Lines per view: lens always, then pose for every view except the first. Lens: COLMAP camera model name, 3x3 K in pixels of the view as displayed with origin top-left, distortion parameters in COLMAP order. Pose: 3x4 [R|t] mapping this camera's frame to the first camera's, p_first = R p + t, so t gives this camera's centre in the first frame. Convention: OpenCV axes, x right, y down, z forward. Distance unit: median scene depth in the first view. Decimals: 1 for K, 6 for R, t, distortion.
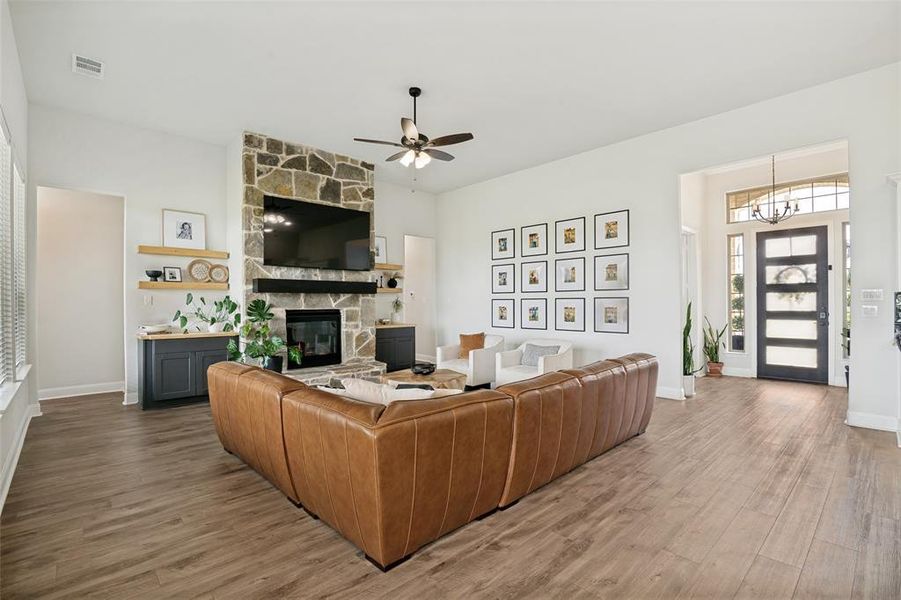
lens RADIAL K [[416.0, 0, 434.4], [0, 416.0, 303.0], [0, 0, 1]] dist [-0.024935, 0.000025]
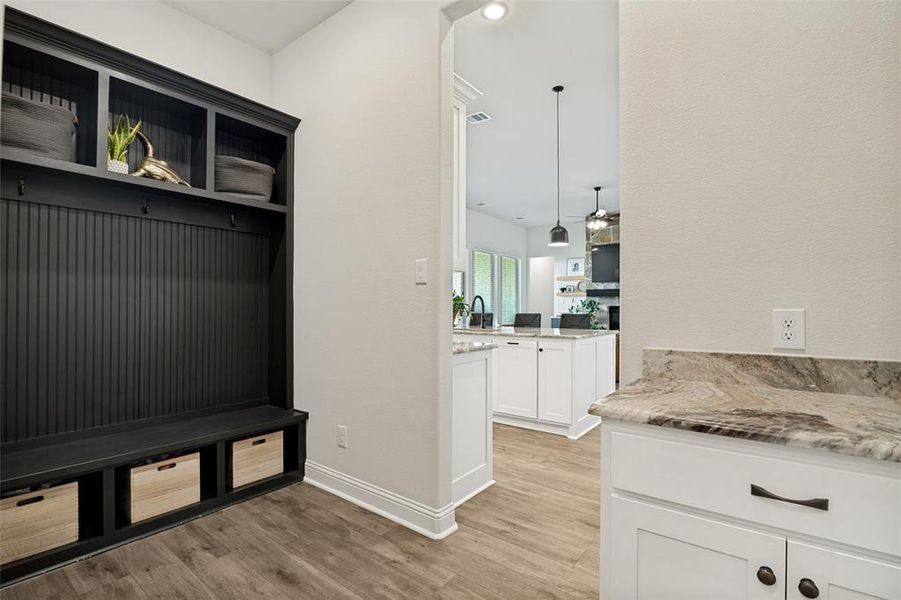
lens RADIAL K [[416.0, 0, 449.6], [0, 416.0, 299.8], [0, 0, 1]] dist [-0.024935, 0.000025]
pose [[0.179725, -0.008628, -0.983679, 1.212772], [0.004978, 0.999957, -0.007861, 0.000345], [0.983704, -0.003484, 0.179760, 0.004233]]
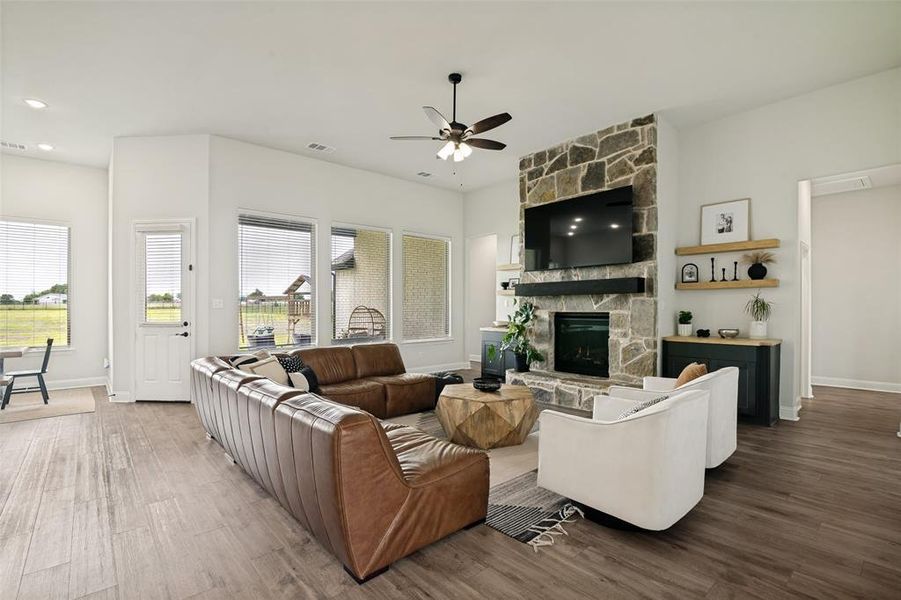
lens RADIAL K [[416.0, 0, 452.3], [0, 416.0, 304.8], [0, 0, 1]] dist [-0.024935, 0.000025]
pose [[-0.004159, 0.004925, -0.999979, 0.637663], [0.012505, 0.999910, 0.004873, -0.009106], [0.999913, -0.012485, -0.004221, 0.719266]]
